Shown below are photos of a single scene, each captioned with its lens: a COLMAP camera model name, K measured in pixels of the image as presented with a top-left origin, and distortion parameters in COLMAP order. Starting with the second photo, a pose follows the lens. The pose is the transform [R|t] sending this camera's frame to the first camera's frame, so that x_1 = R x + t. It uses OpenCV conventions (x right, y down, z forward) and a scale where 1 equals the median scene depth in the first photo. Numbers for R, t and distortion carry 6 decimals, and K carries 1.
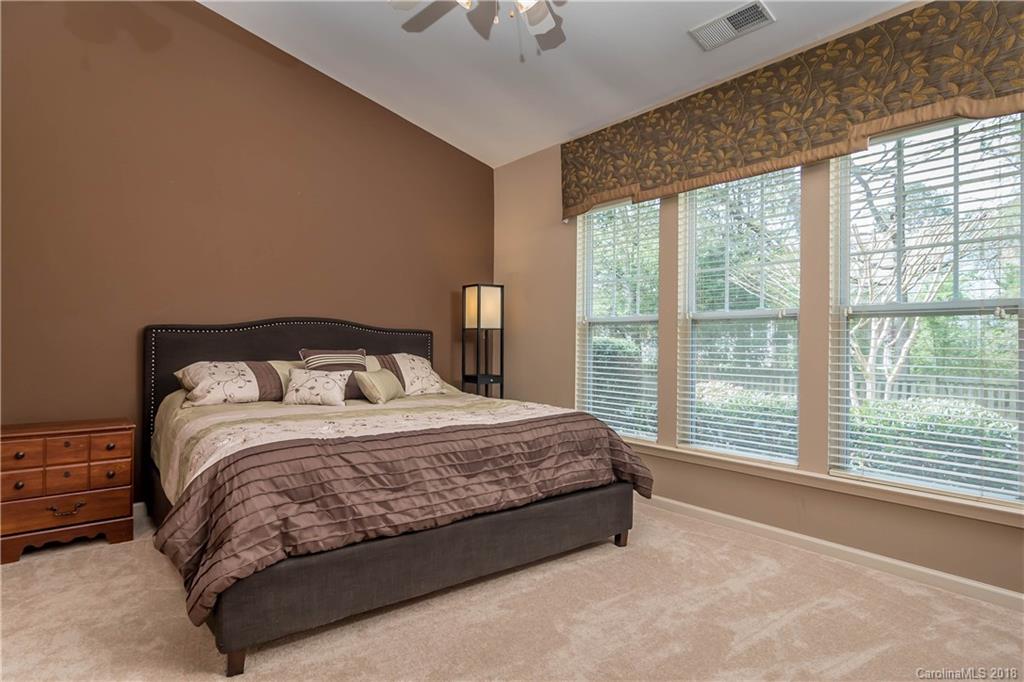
lens RADIAL K [[554.7, 0, 505.7], [0, 554.7, 340.0], [0, 0, 1]] dist [-0.005915, 0.000932]
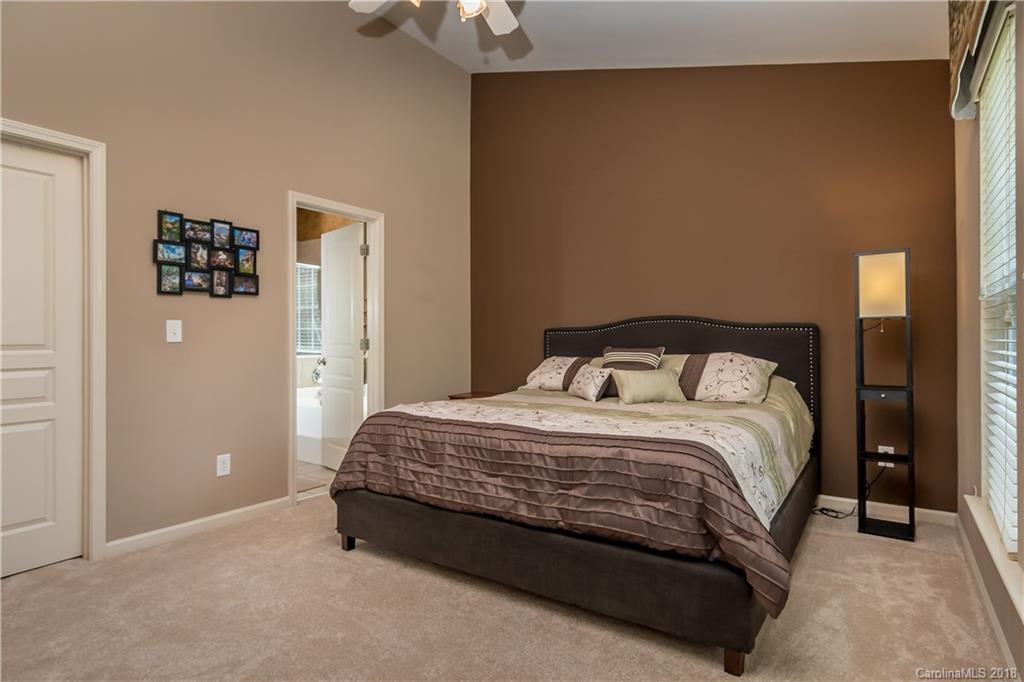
lens RADIAL K [[554.7, 0, 505.8], [0, 554.7, 342.5], [0, 0, 1]] dist [-0.005915, 0.000932]
pose [[0.300308, -0.004985, -0.953829, 0.870817], [0.012708, 0.999918, -0.001225, 0.009014], [0.953758, -0.011753, 0.300346, 0.712909]]
